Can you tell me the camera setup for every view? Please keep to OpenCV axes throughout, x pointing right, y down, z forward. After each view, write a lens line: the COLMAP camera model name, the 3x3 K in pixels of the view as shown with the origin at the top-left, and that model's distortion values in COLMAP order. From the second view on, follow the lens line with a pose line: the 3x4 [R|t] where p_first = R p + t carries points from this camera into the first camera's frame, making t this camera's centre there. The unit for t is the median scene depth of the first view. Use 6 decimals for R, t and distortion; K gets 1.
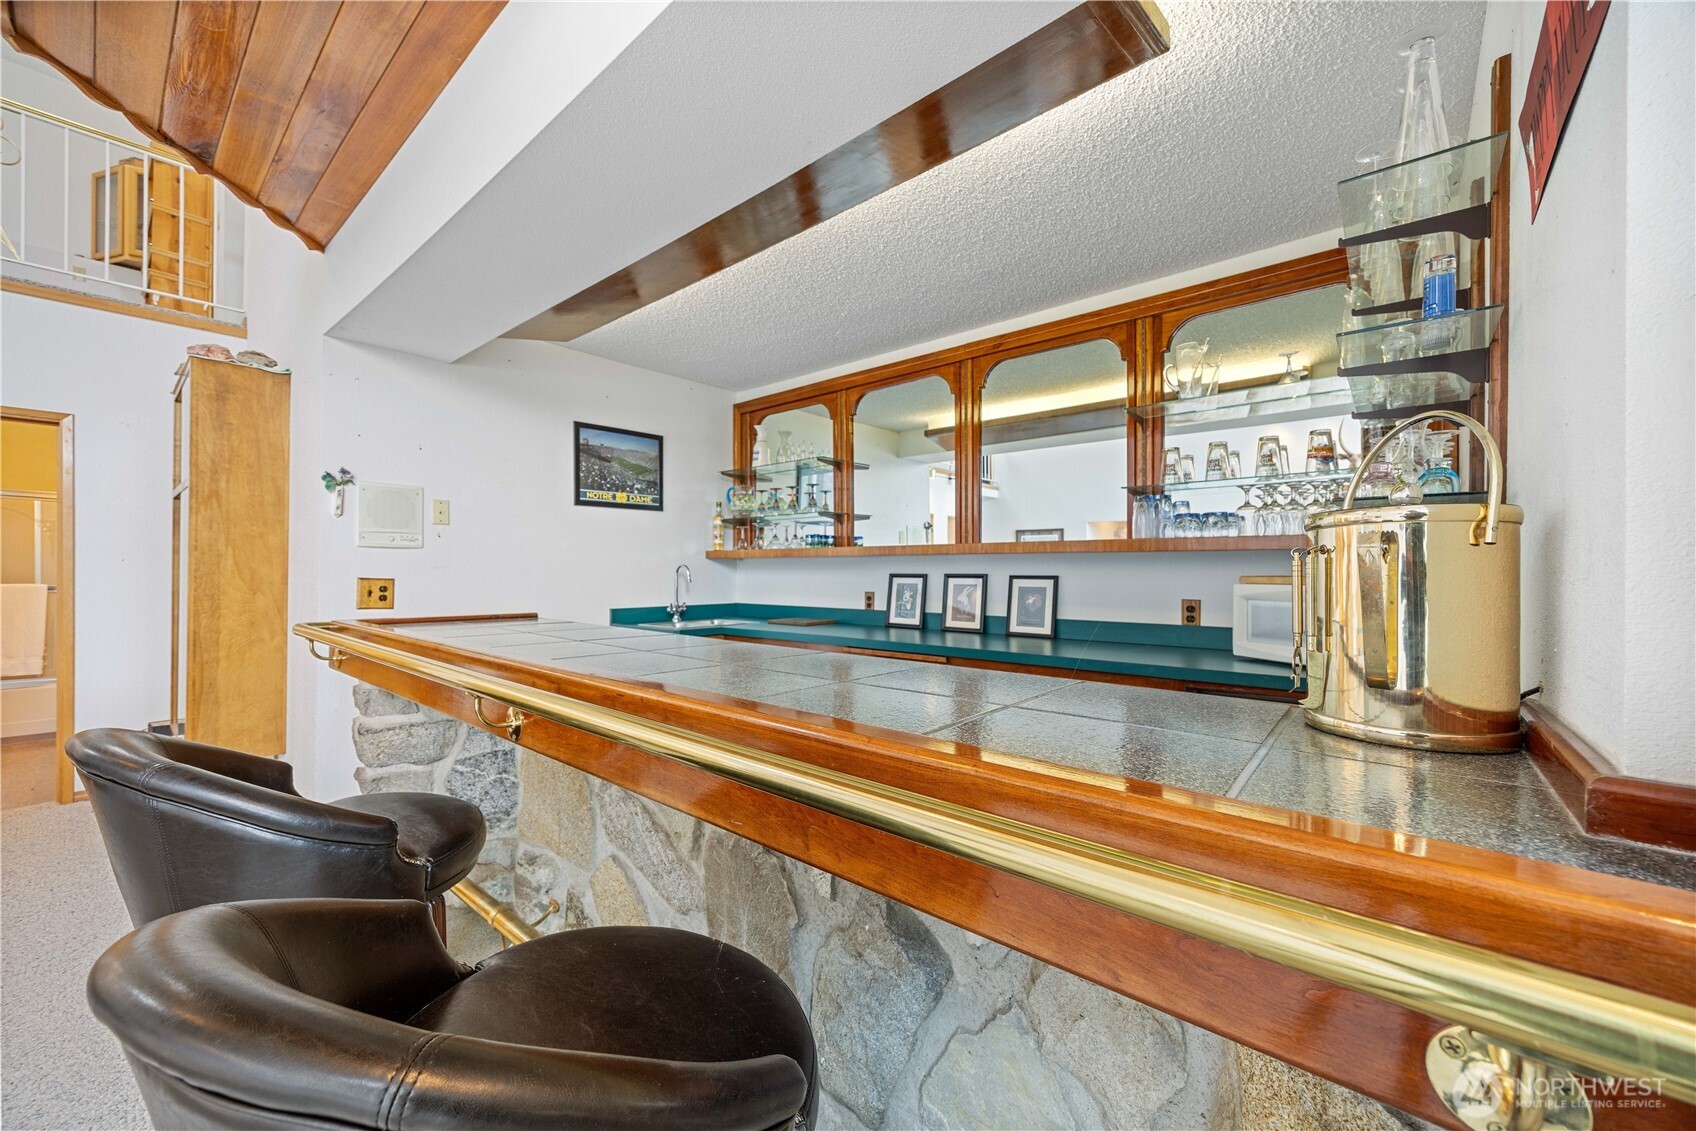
lens RADIAL K [[644.9, 0, 855.4], [0, 644.9, 575.2], [0, 0, 1]] dist [-0.002301, -0.001046]
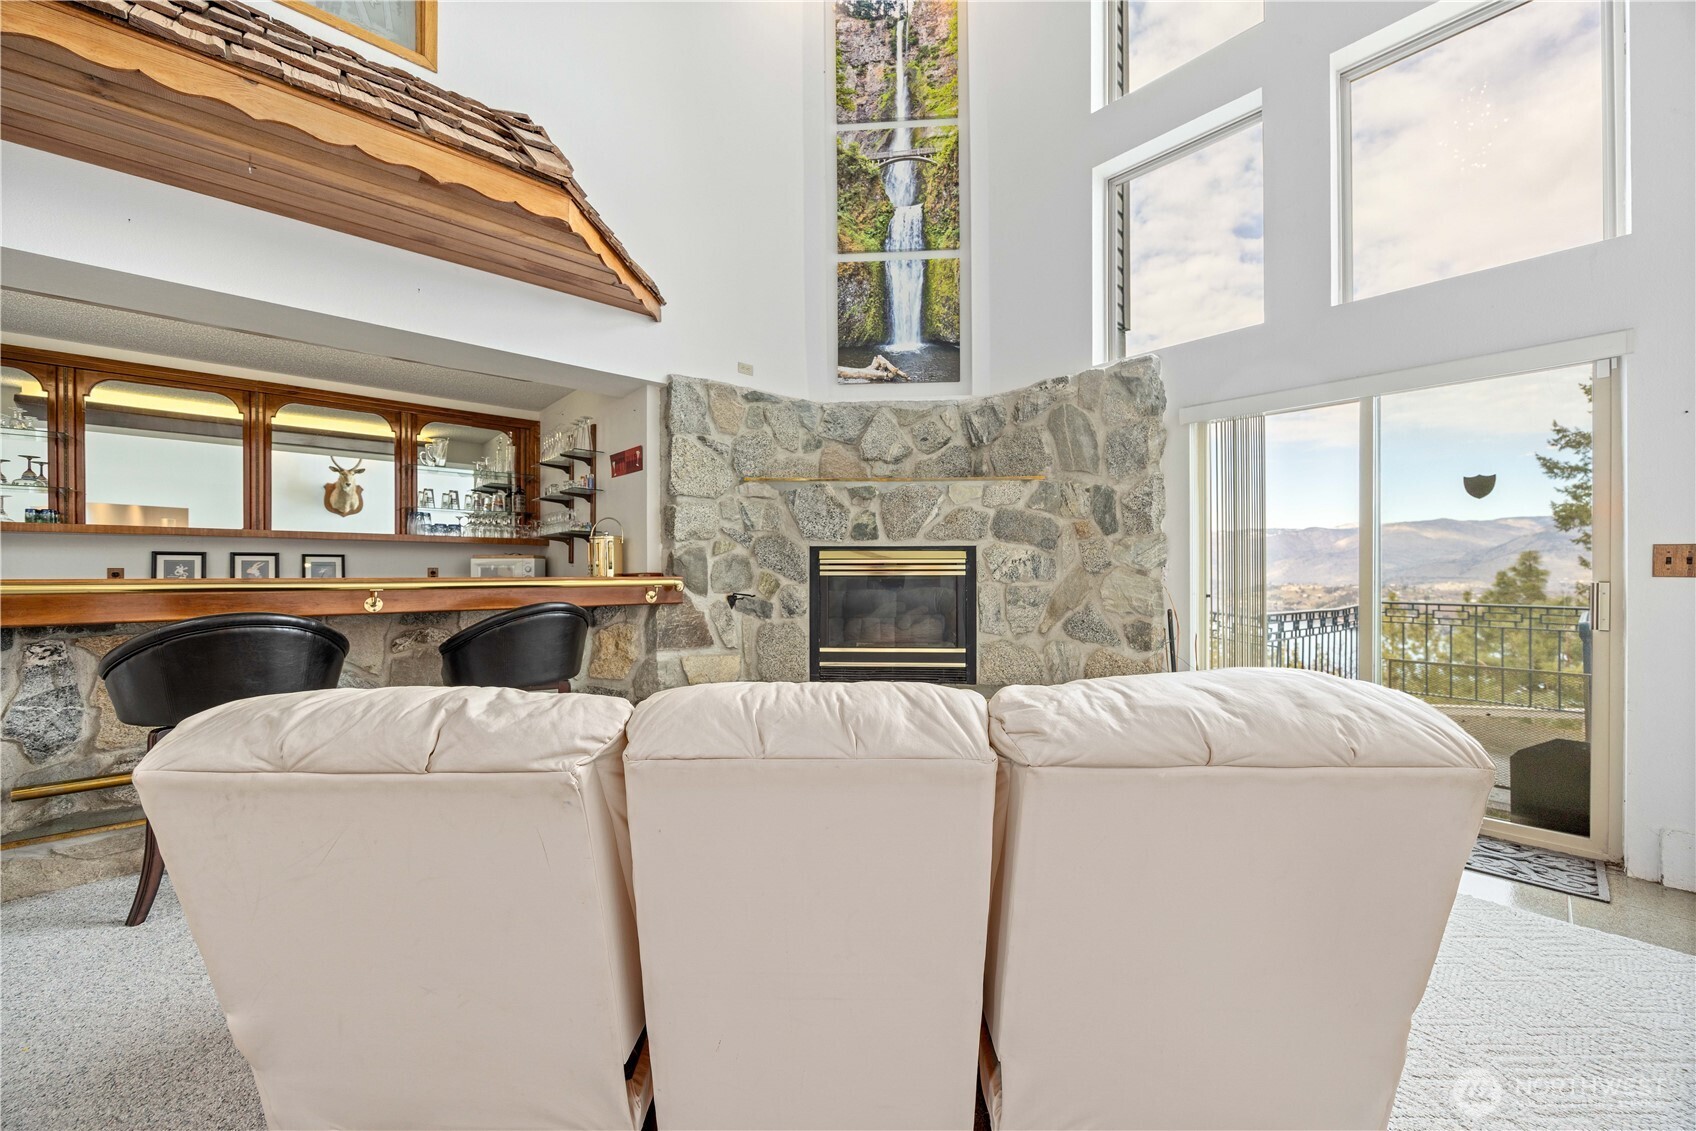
lens RADIAL K [[644.9, 0, 840.8], [0, 644.9, 567.3], [0, 0, 1]] dist [-0.002301, -0.001046]
pose [[0.143750, 0.002070, 0.989612, -0.906922], [0.009160, 0.999952, -0.003423, 0.040824], [-0.989572, 0.009557, 0.143724, -0.352743]]
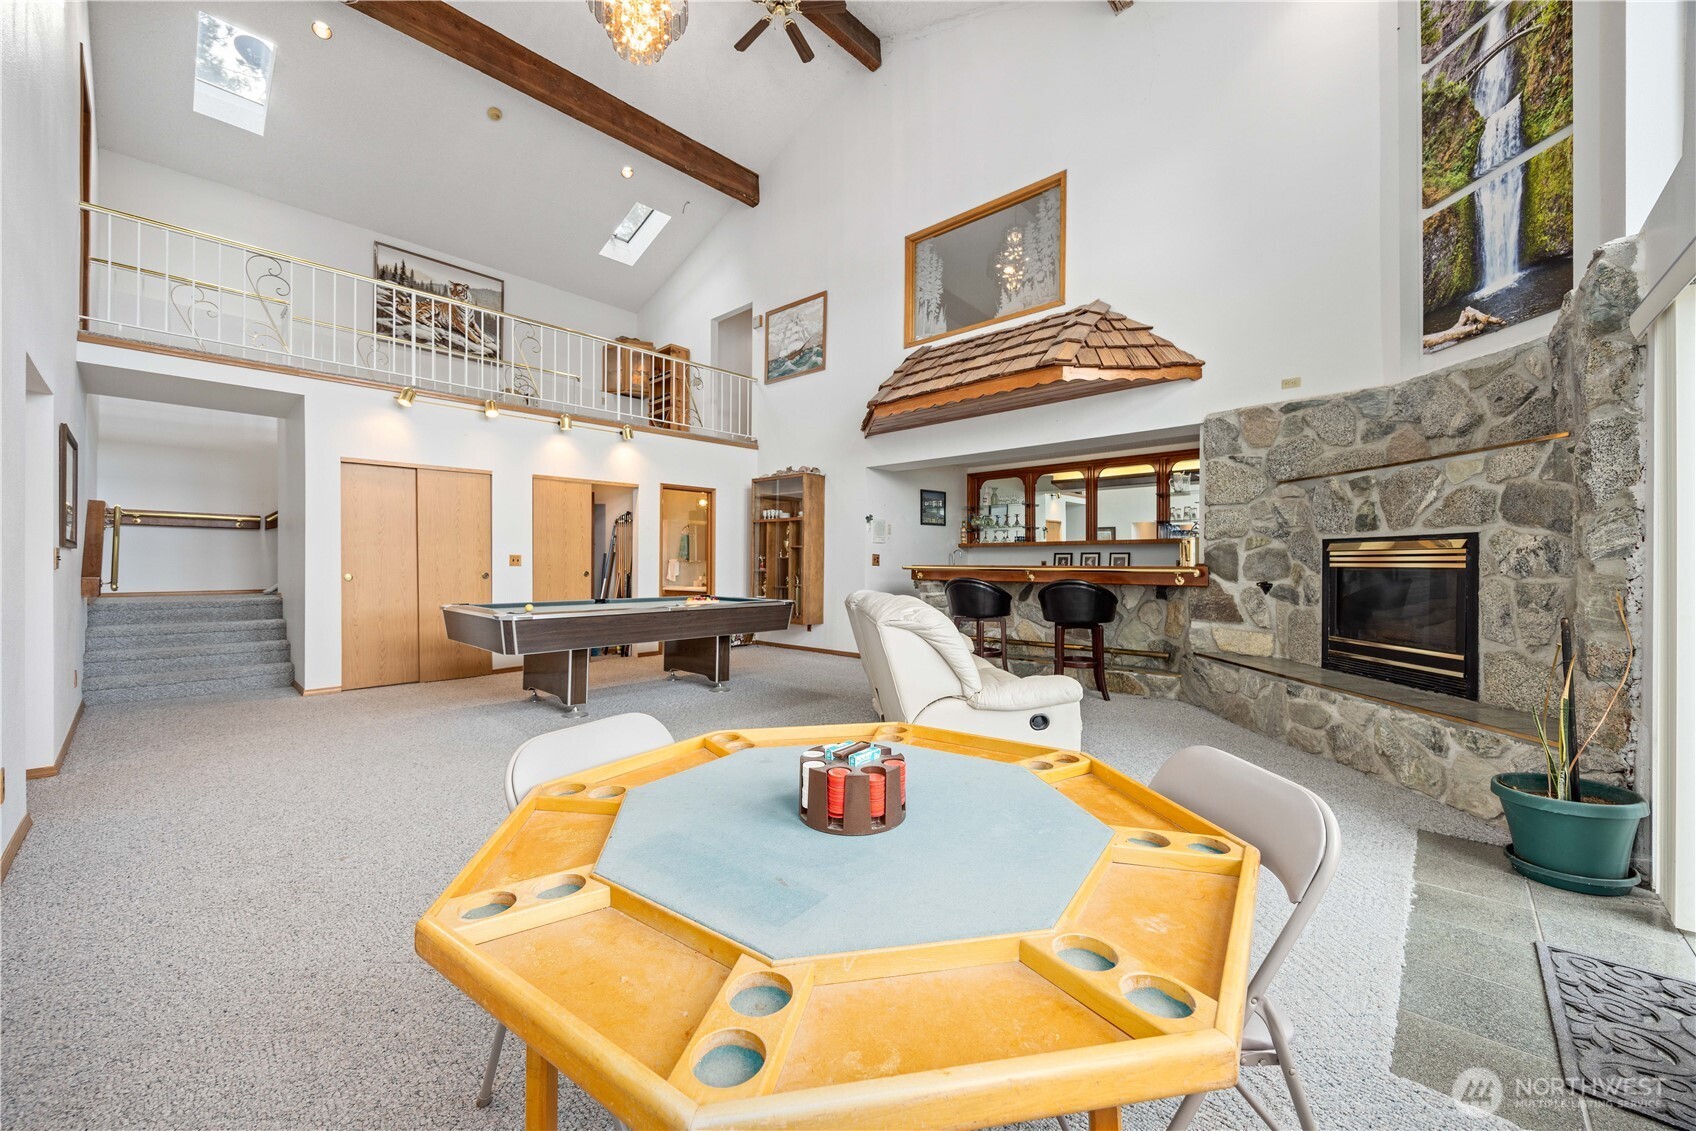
lens RADIAL K [[644.9, 0, 853.2], [0, 644.9, 571.8], [0, 0, 1]] dist [-0.002301, -0.001046]
pose [[0.998992, -0.002614, -0.044823, -0.595511], [0.002926, 0.999972, 0.006890, 0.049796], [0.044803, -0.007014, 0.998971, -1.432161]]
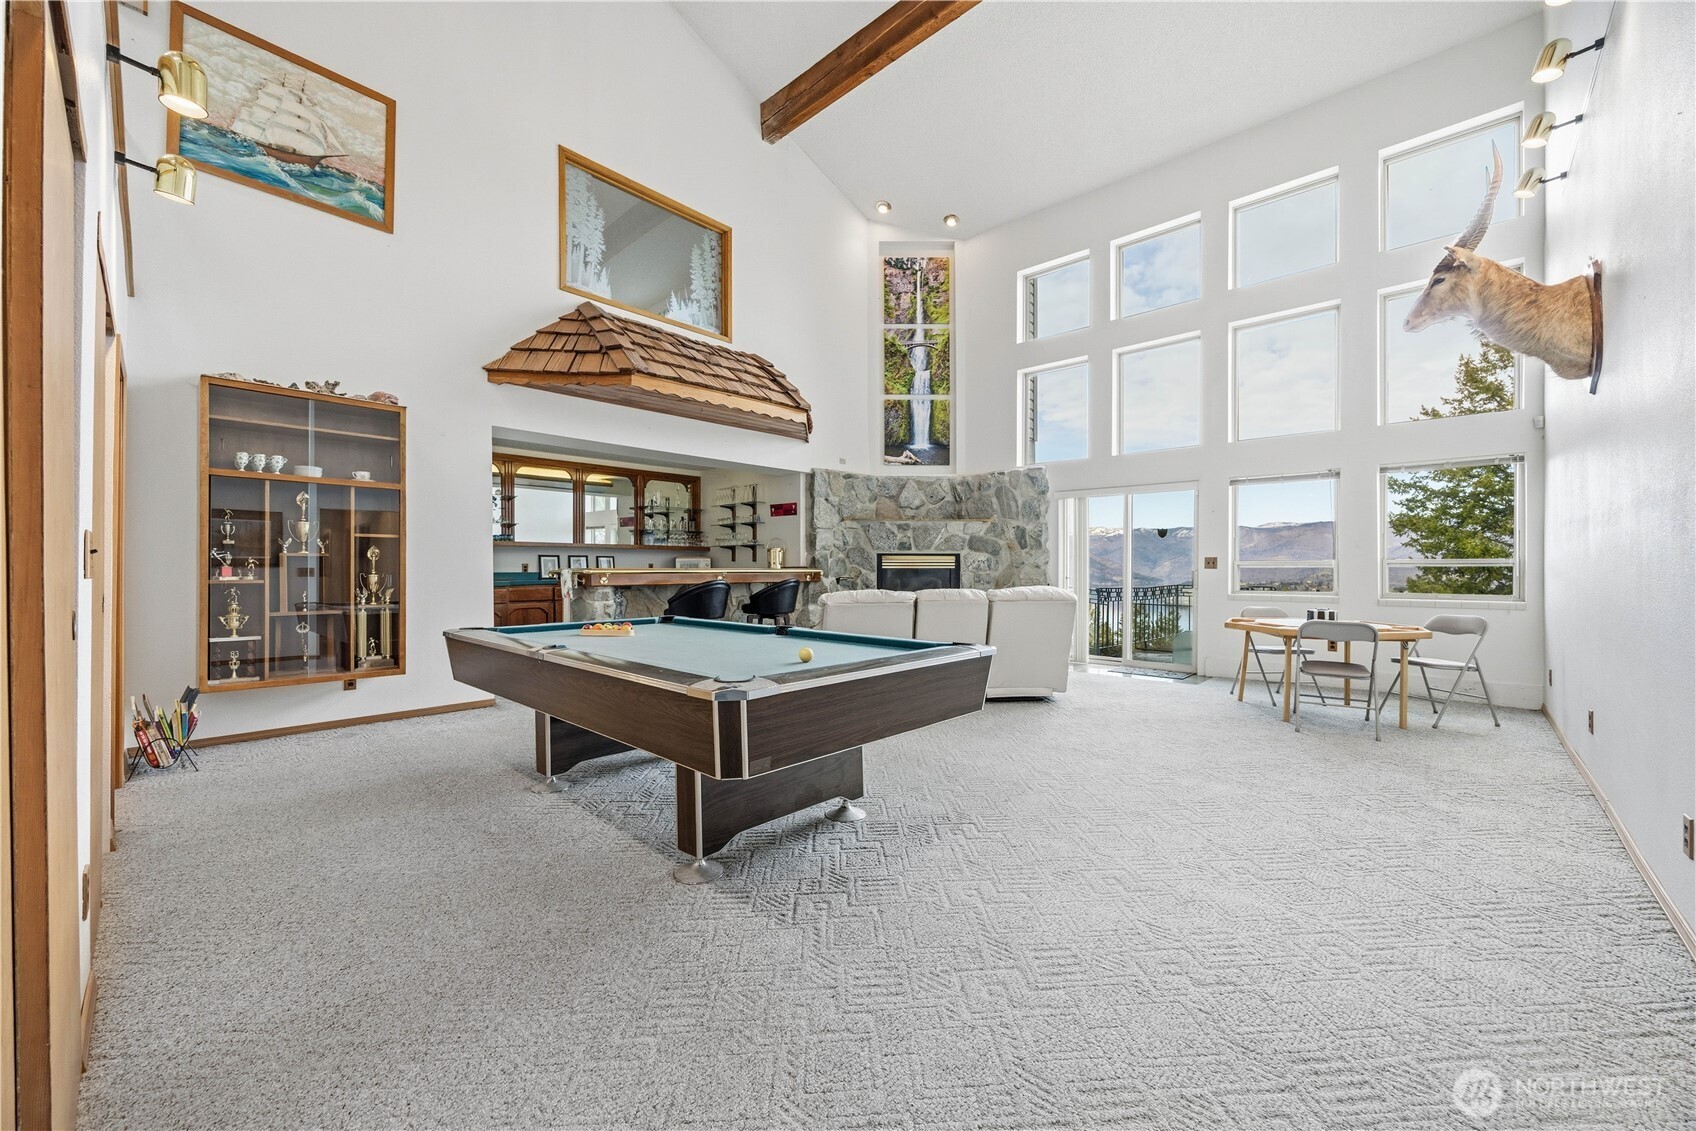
lens RADIAL K [[644.9, 0, 843.1], [0, 644.9, 569.9], [0, 0, 1]] dist [-0.002301, -0.001046]
pose [[0.057242, -0.007956, 0.998329, -2.096152], [0.006523, 0.999950, 0.007595, 0.038892], [-0.998339, 0.006078, 0.057291, -0.134688]]
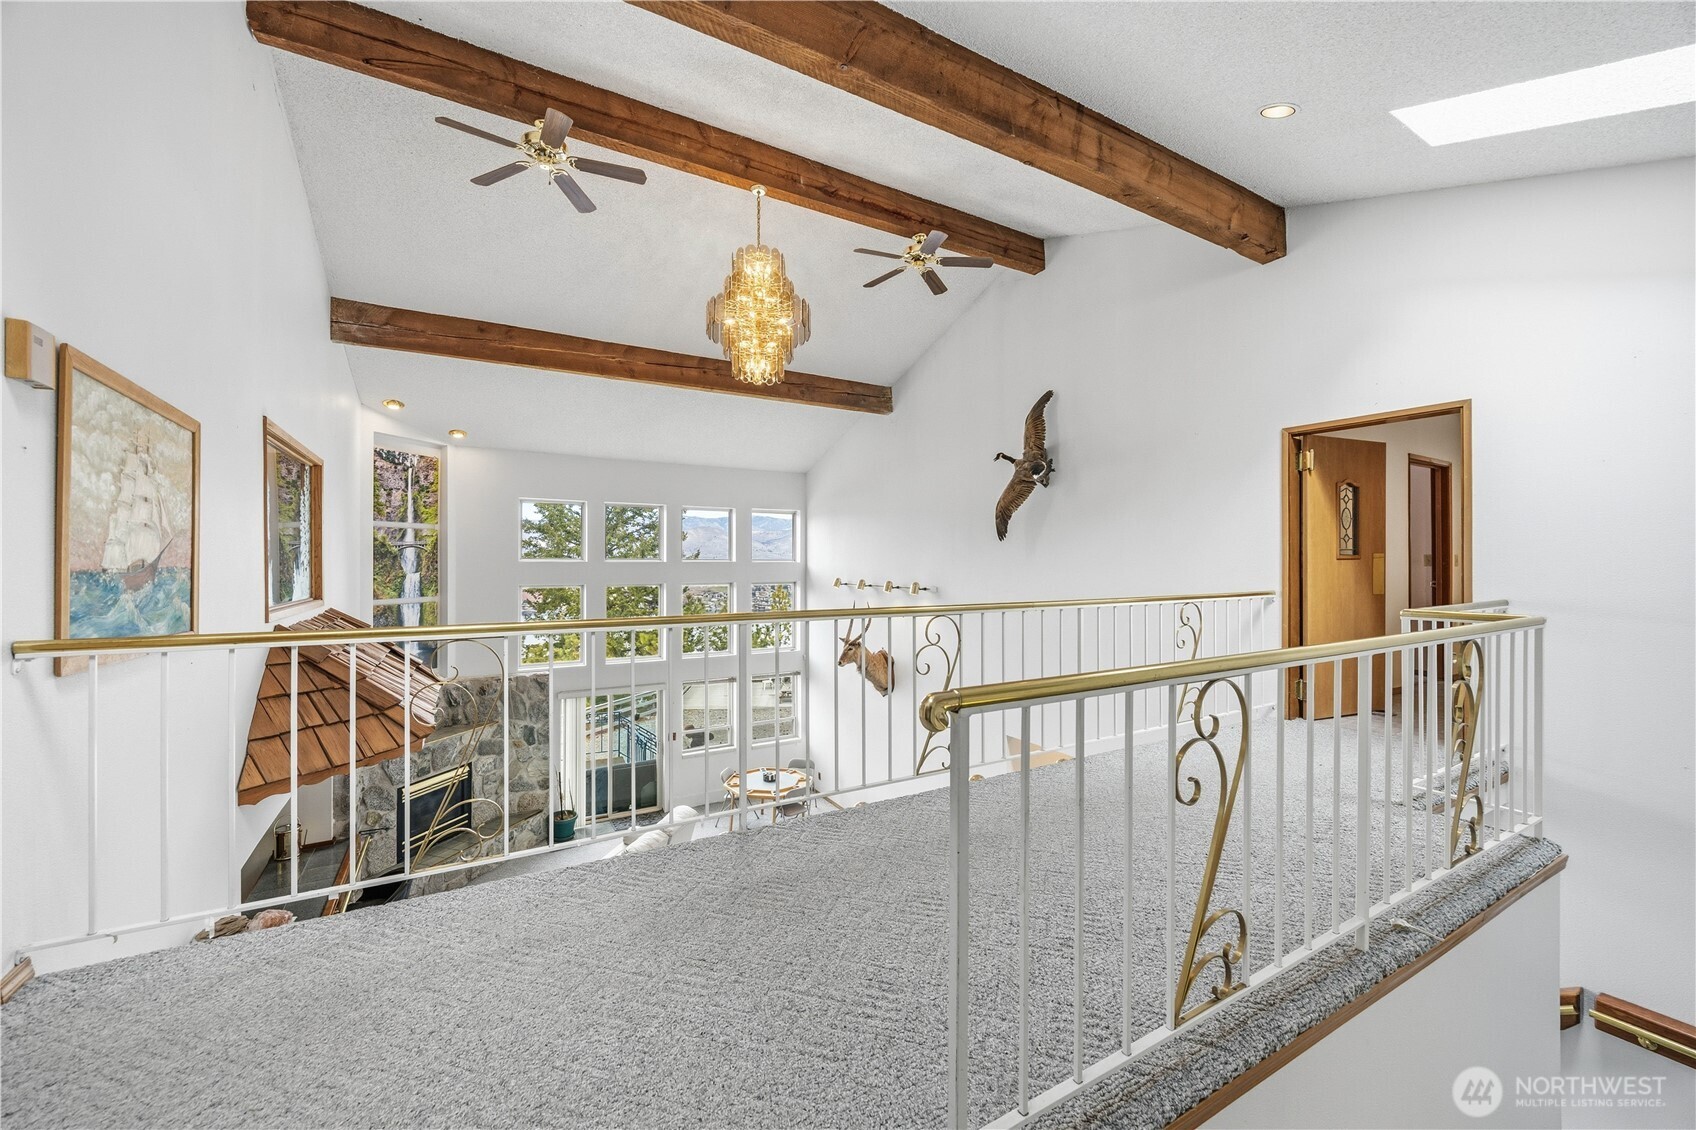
lens RADIAL K [[644.9, 0, 828.0], [0, 644.9, 559.3], [0, 0, 1]] dist [-0.002301, -0.001046]
pose [[-0.931464, 0.003024, 0.363821, -1.851619], [0.003219, 0.999995, -0.000071, -0.763726], [-0.363820, 0.001105, -0.931469, 1.354006]]
